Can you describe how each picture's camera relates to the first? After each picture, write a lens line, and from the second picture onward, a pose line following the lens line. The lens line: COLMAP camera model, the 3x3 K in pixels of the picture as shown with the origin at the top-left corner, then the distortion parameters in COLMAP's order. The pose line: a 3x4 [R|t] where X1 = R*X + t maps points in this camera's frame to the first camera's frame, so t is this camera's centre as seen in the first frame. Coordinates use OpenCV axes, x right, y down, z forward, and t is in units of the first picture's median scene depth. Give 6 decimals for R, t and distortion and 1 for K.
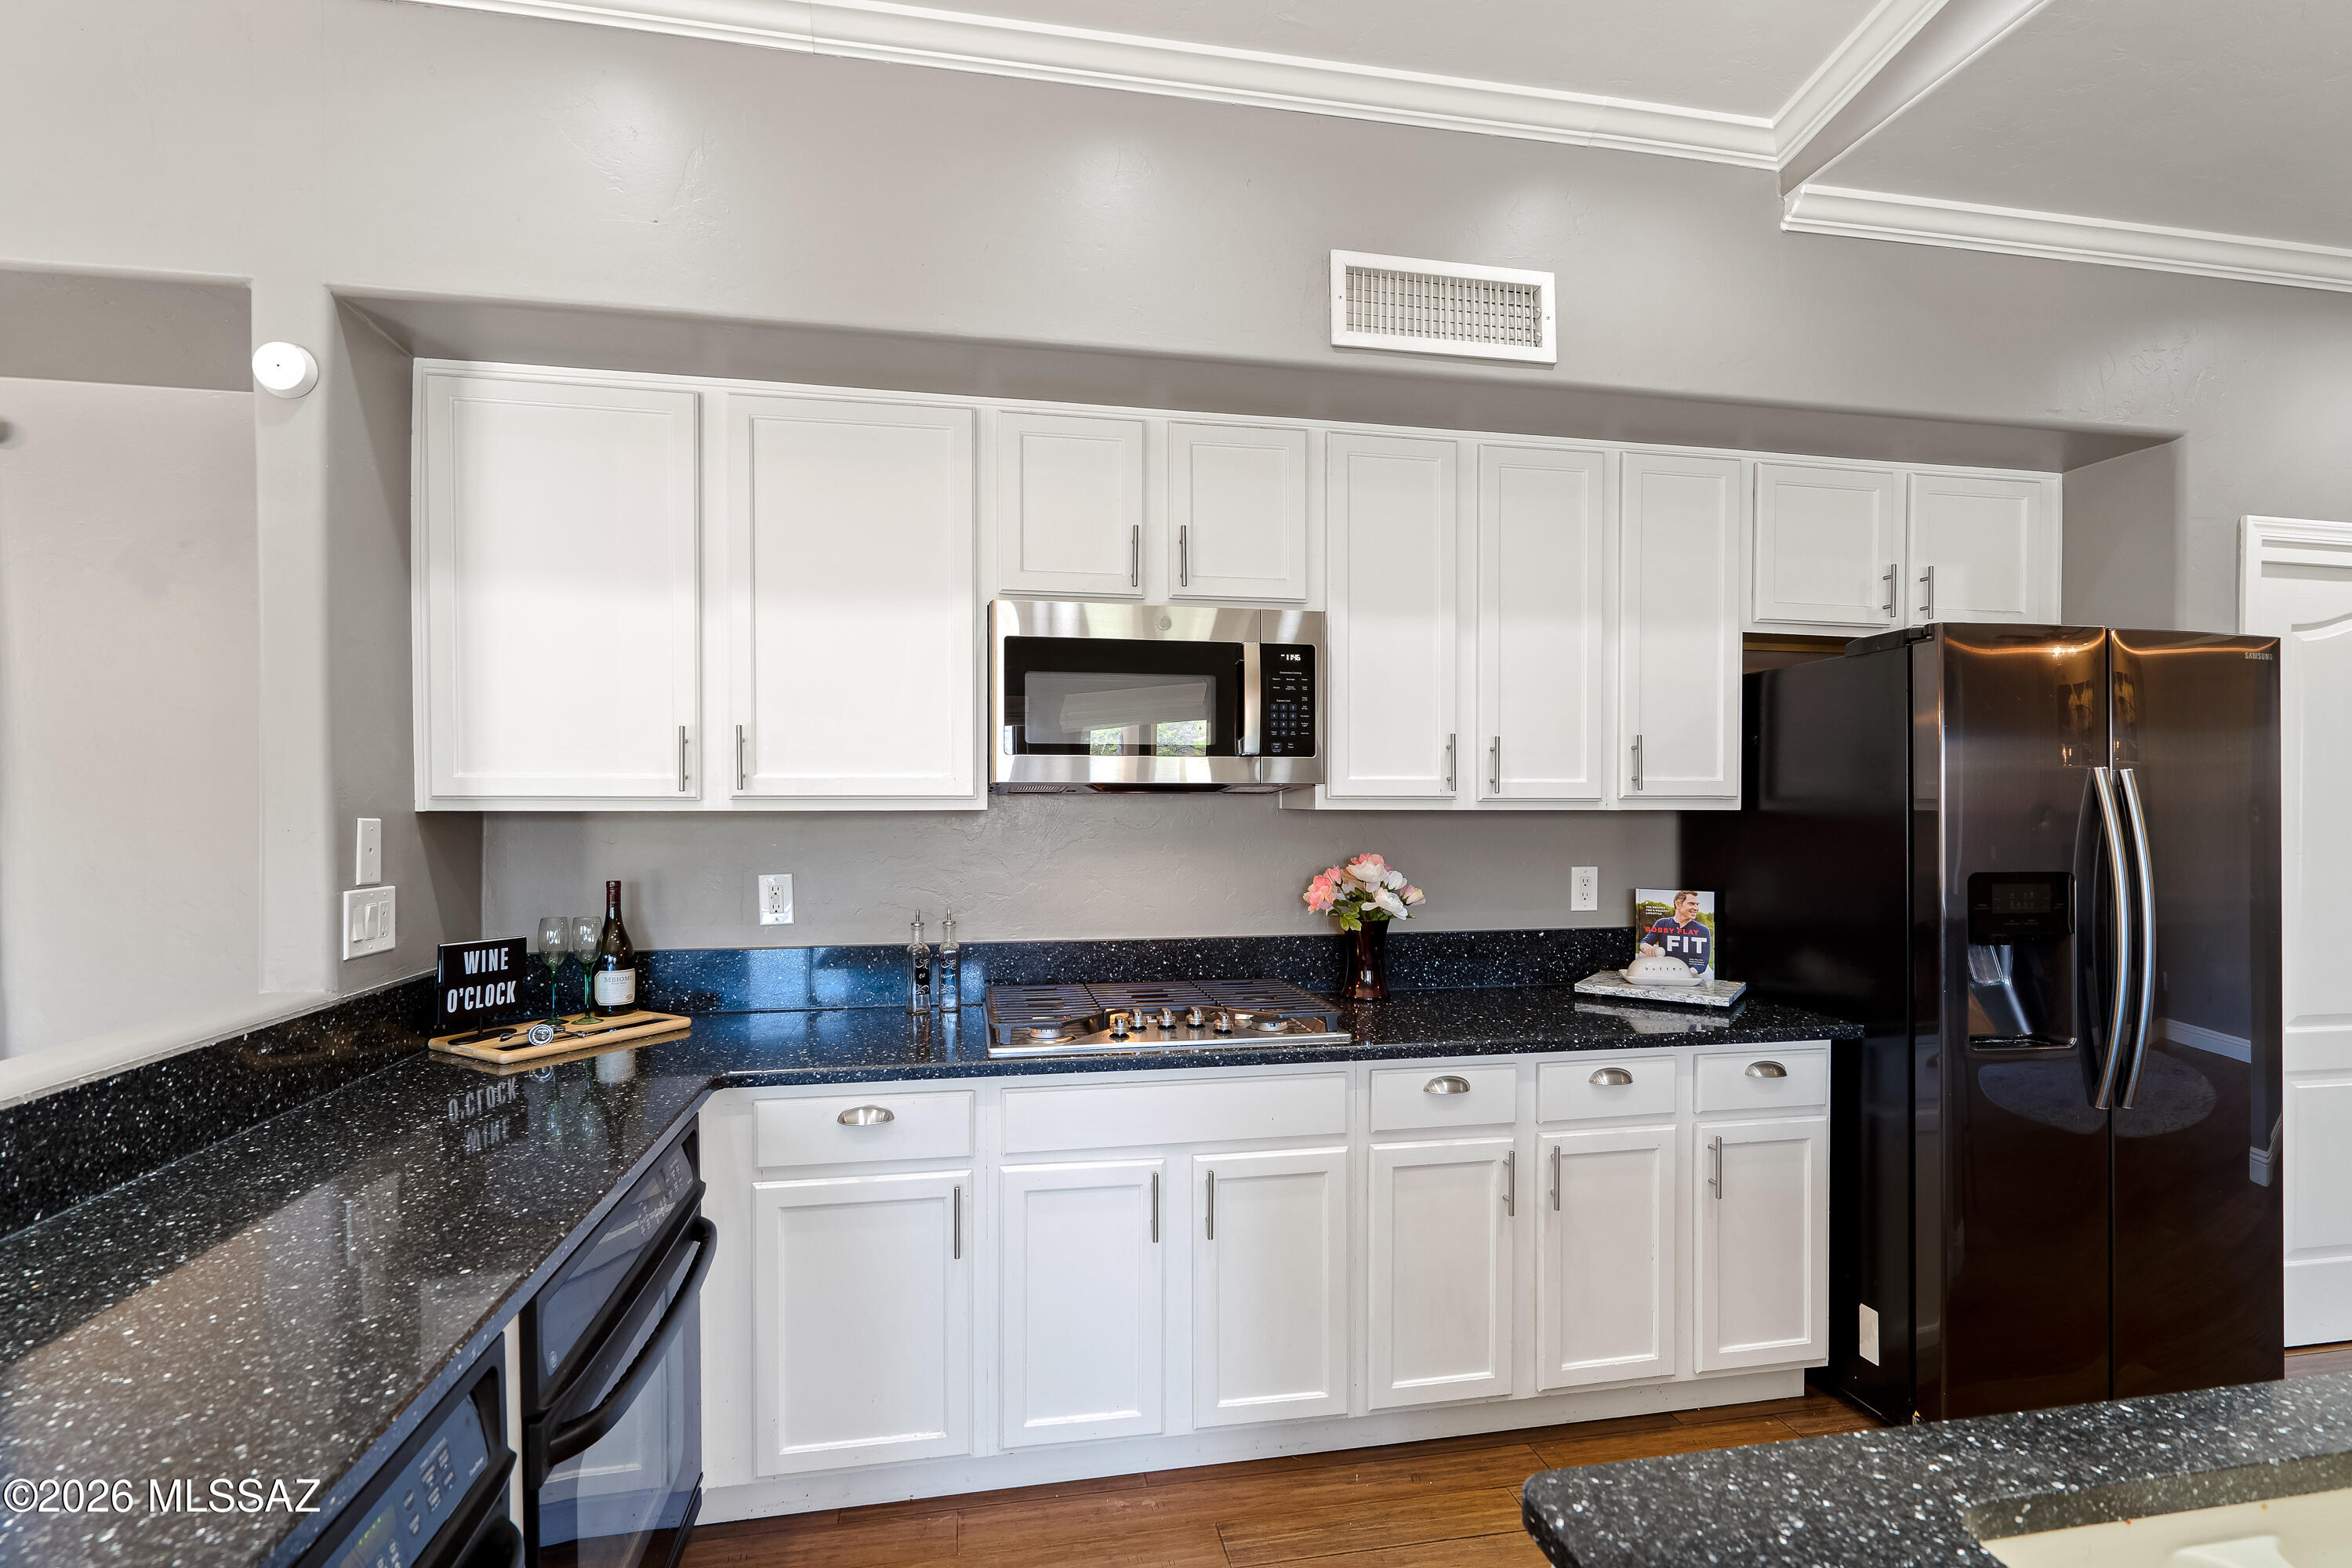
lens RADIAL K [[1079.2, 0, 1173.0], [0, 1079.2, 813.5], [0, 0, 1]] dist [-0.003444, 0.002784]
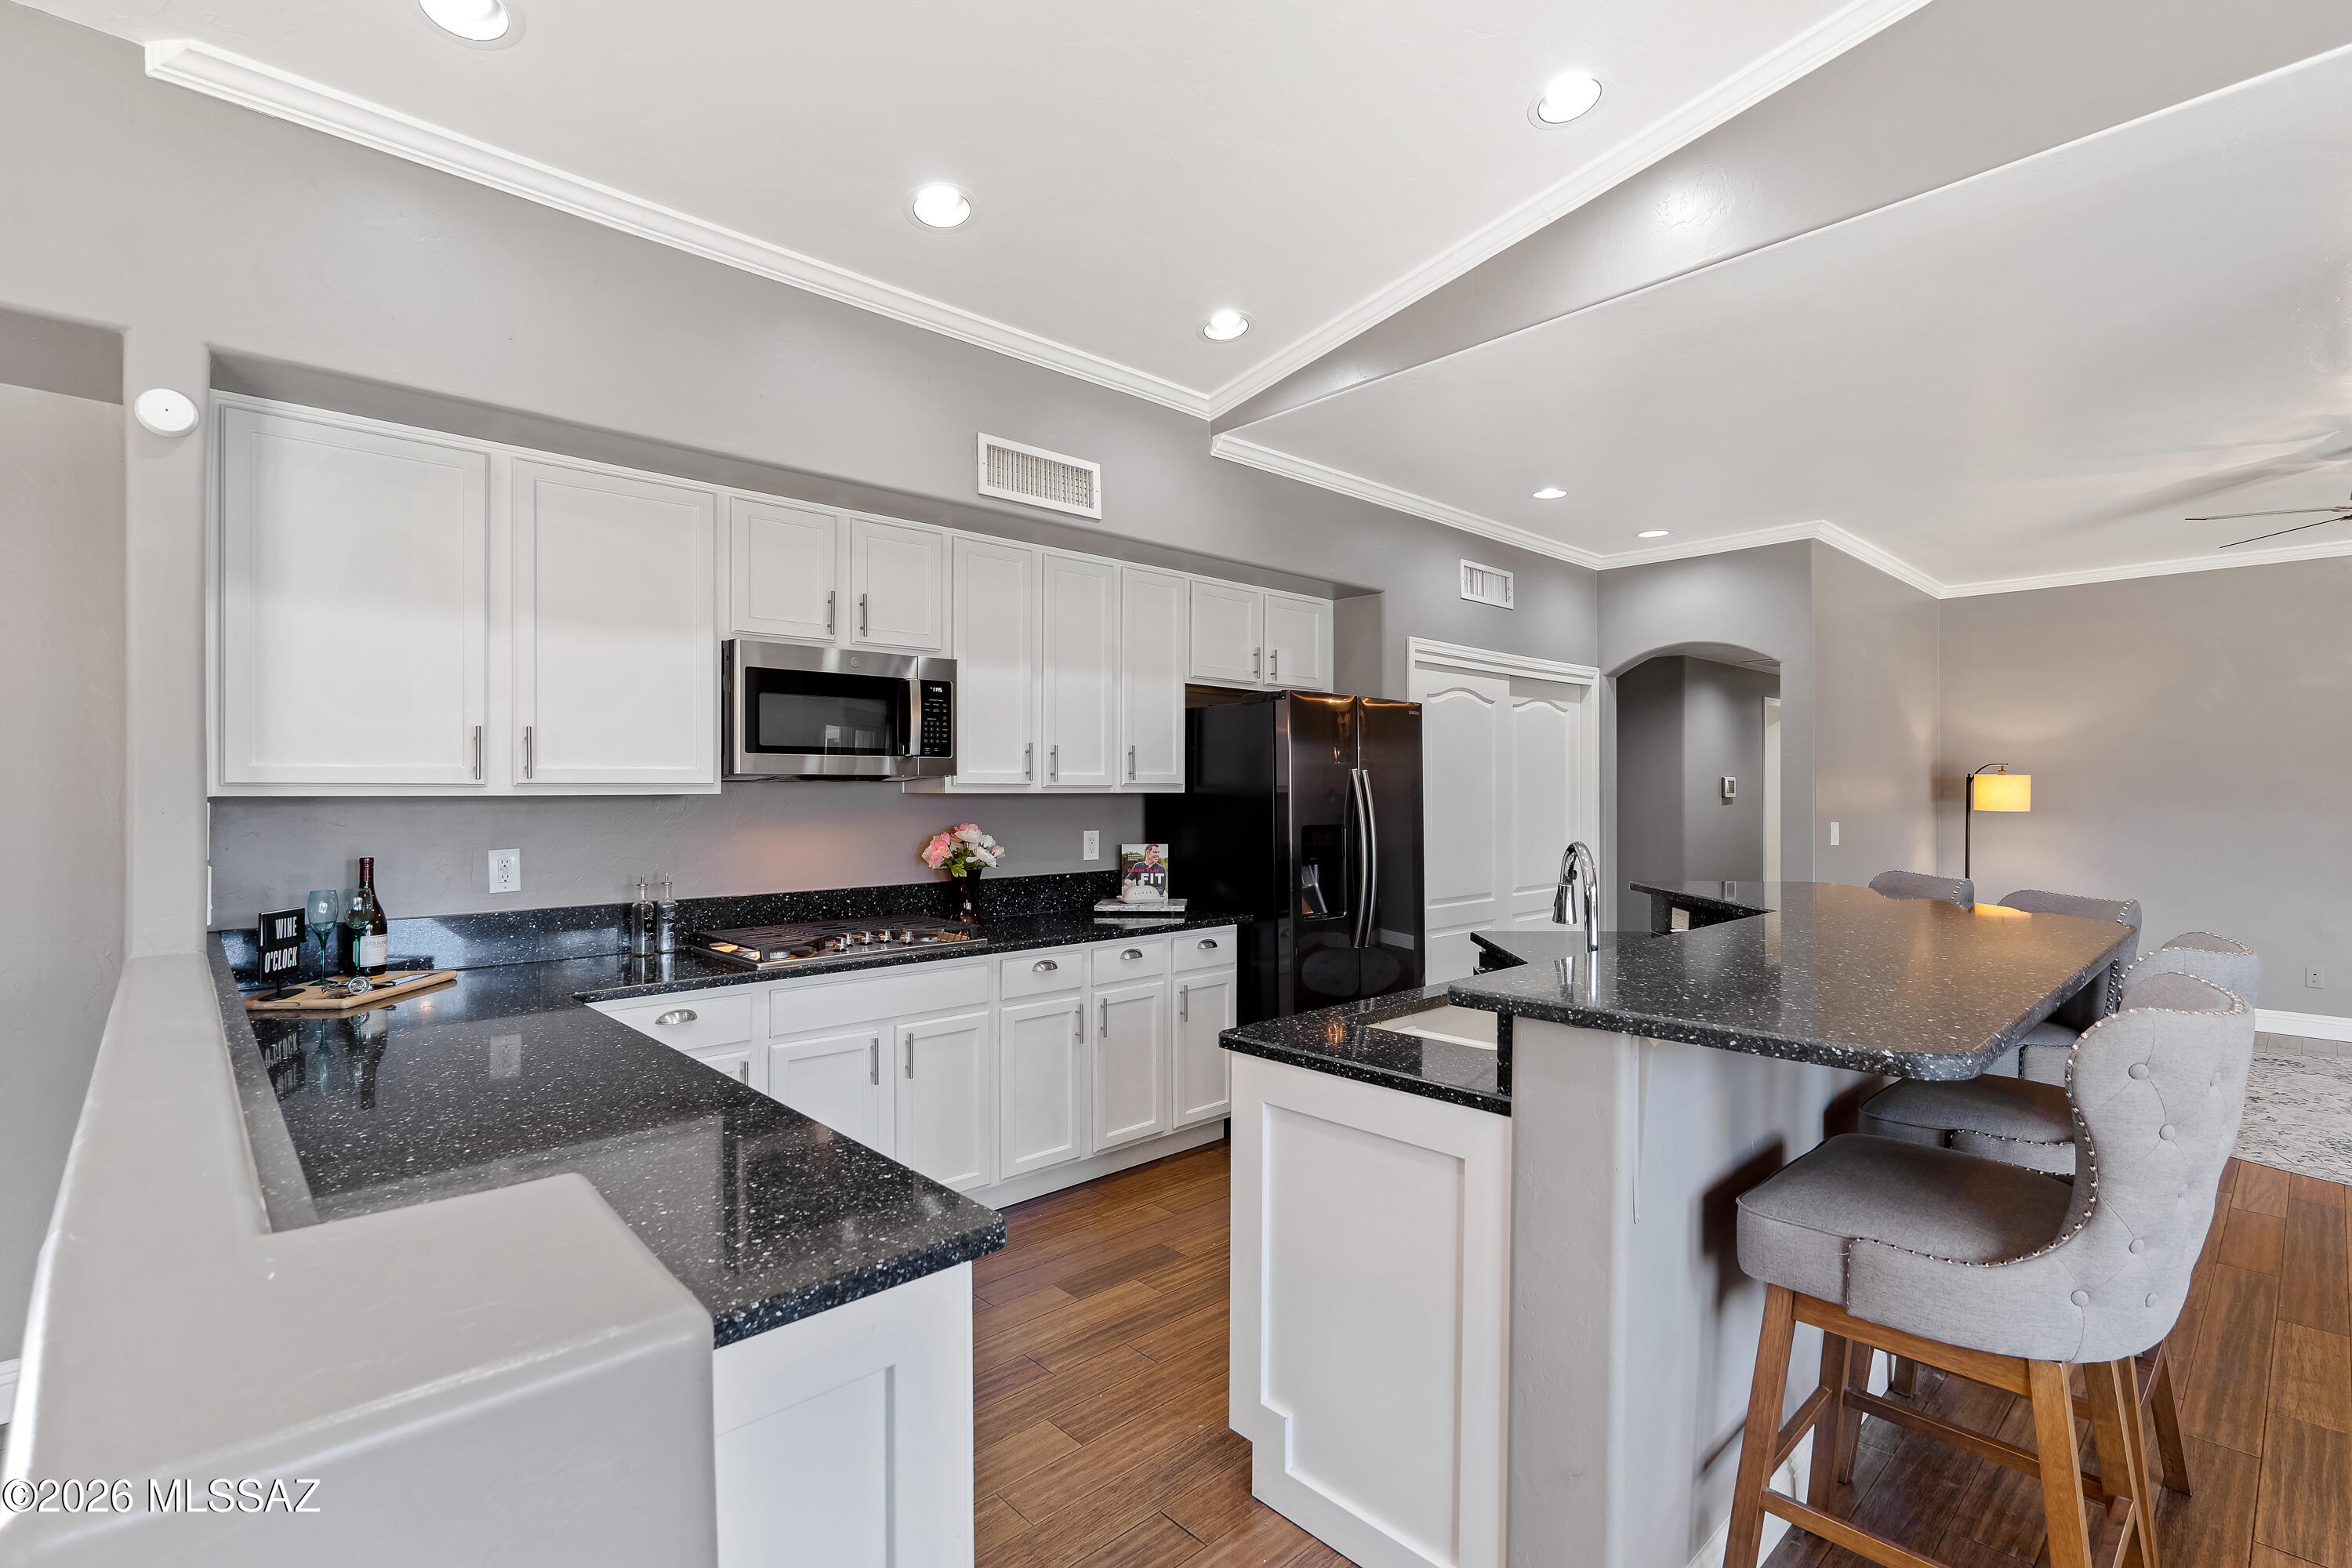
lens RADIAL K [[1079.2, 0, 1175.3], [0, 1079.2, 791.2], [0, 0, 1]] dist [-0.003444, 0.002784]
pose [[0.844410, -0.003031, 0.535689, -0.402107], [0.007614, 0.999951, -0.006345, 0.005866], [-0.535644, 0.009437, 0.844391, -0.412839]]
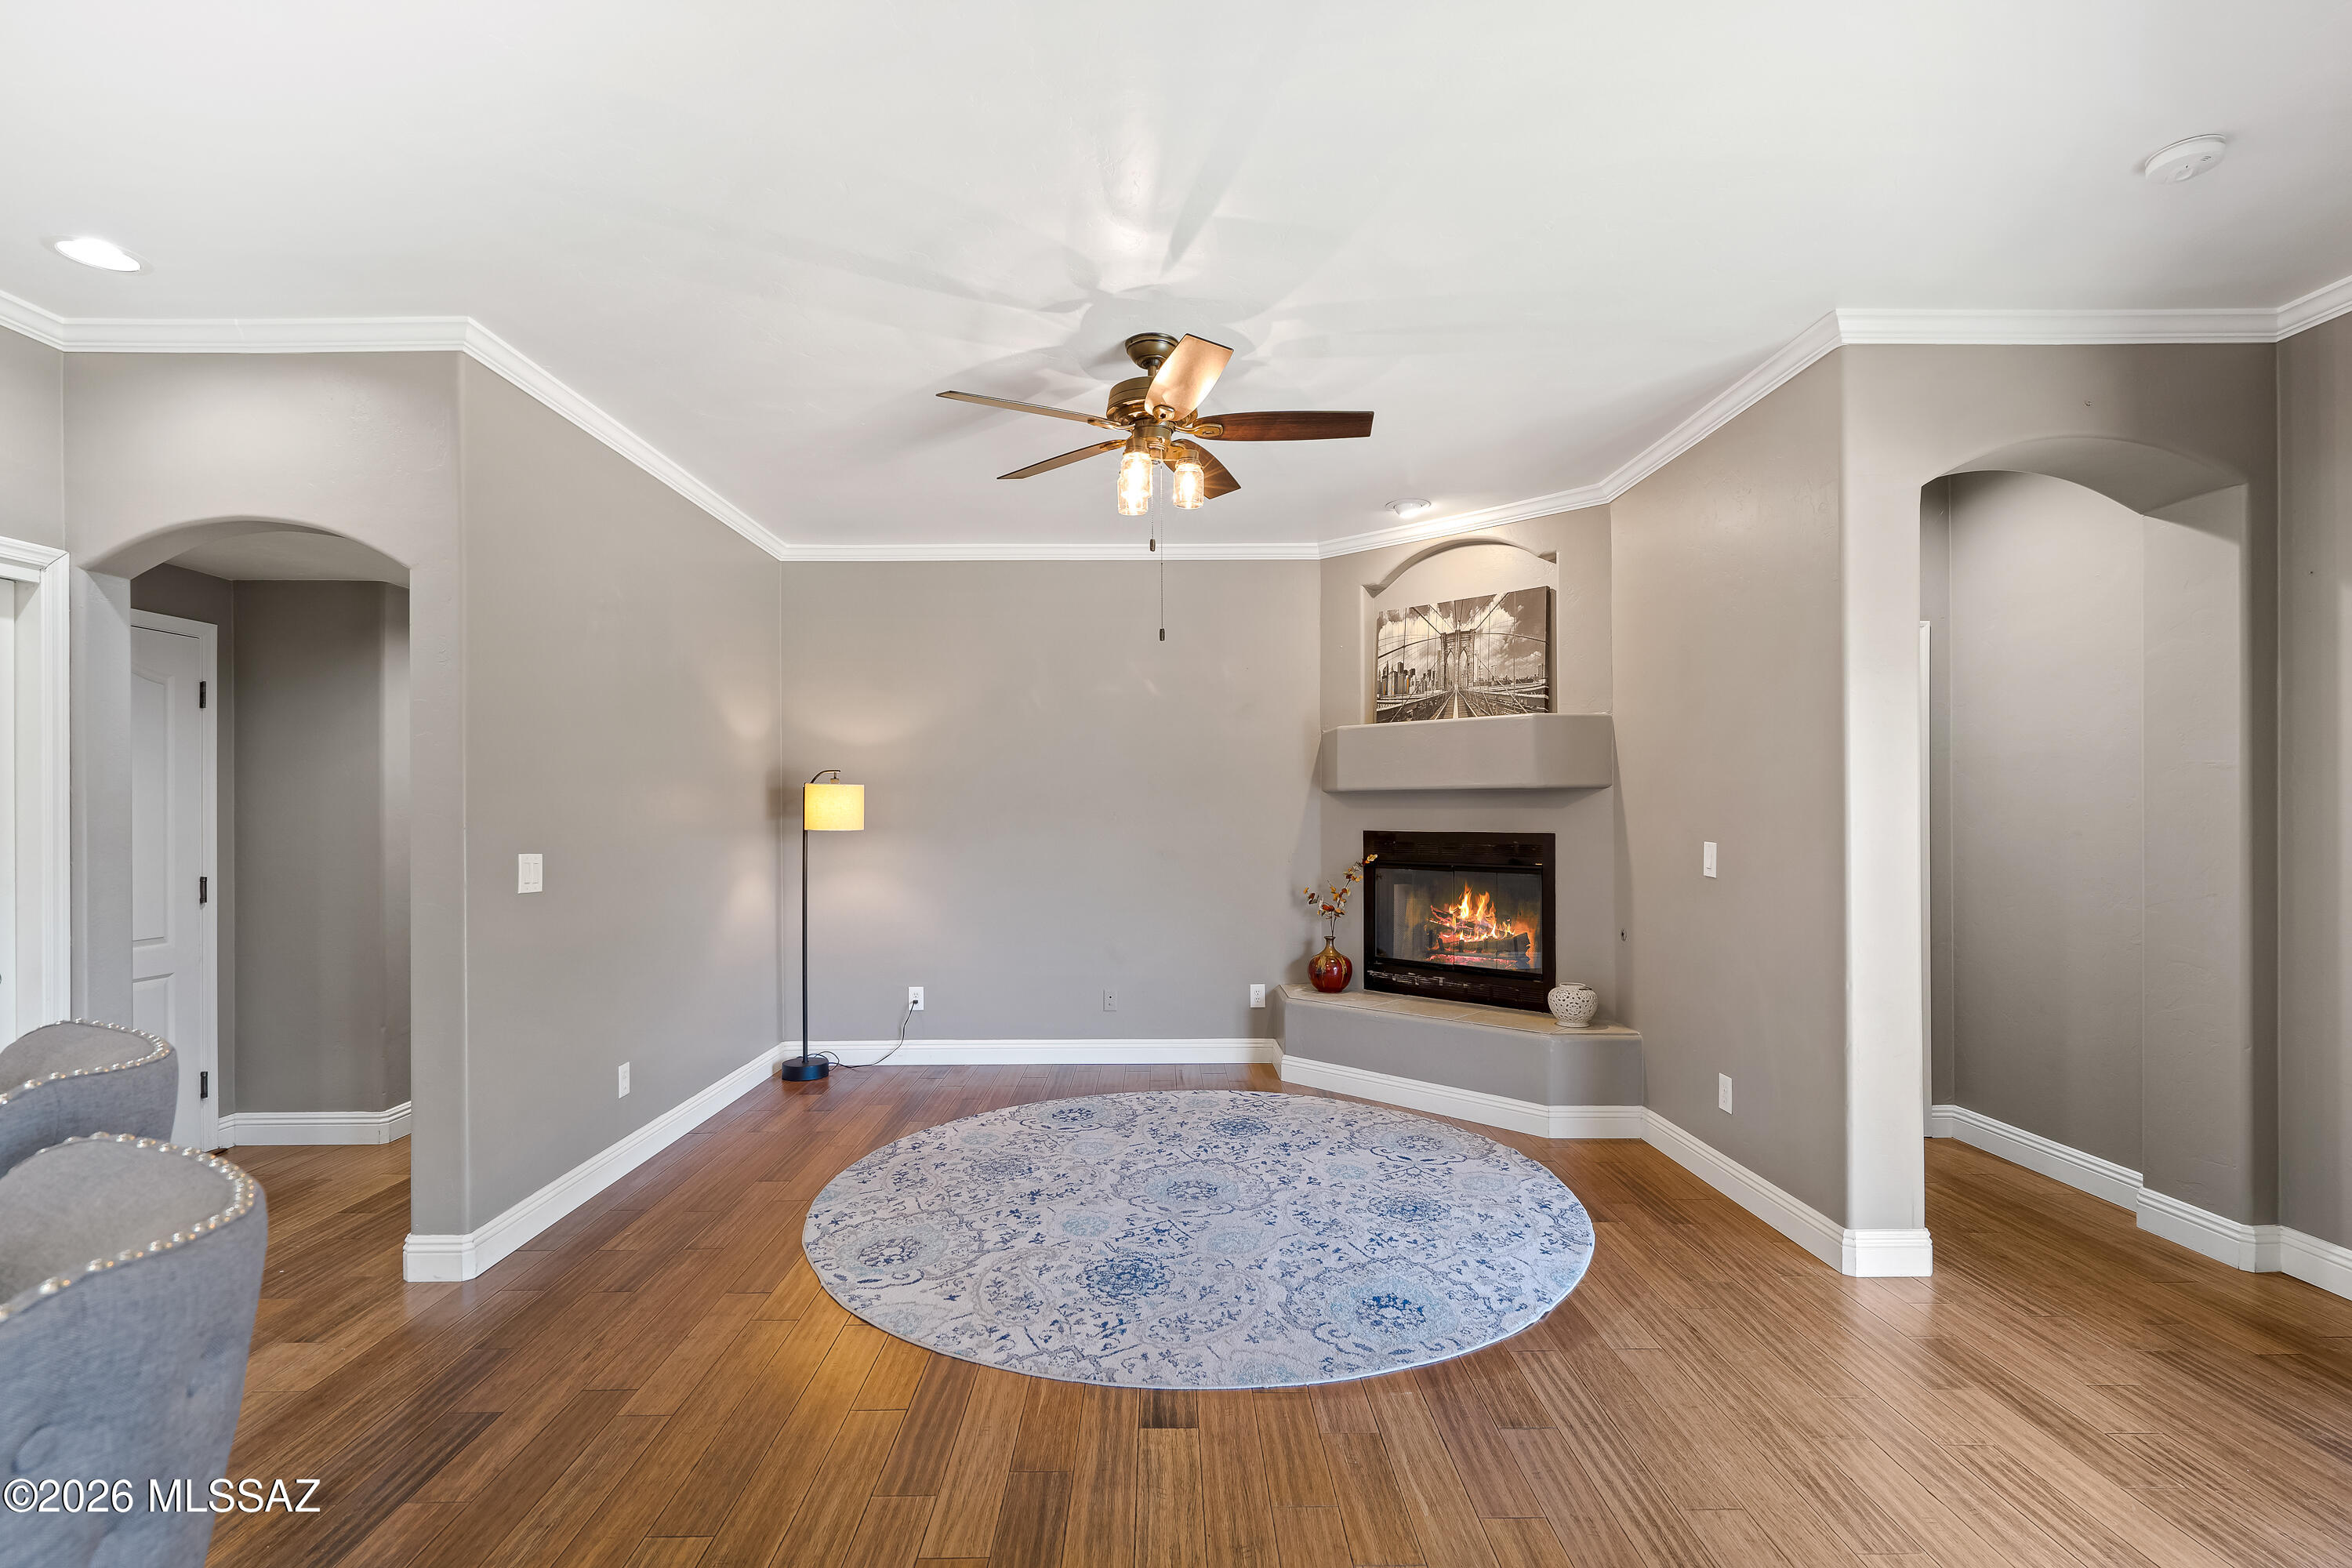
lens RADIAL K [[1079.2, 0, 1170.8], [0, 1079.2, 802.7], [0, 0, 1]] dist [-0.003444, 0.002784]
pose [[0.174999, 0.006613, 0.984546, 0.823473], [0.019126, 0.999766, -0.010115, 0.035522], [-0.984383, 0.020601, 0.174832, -0.271827]]
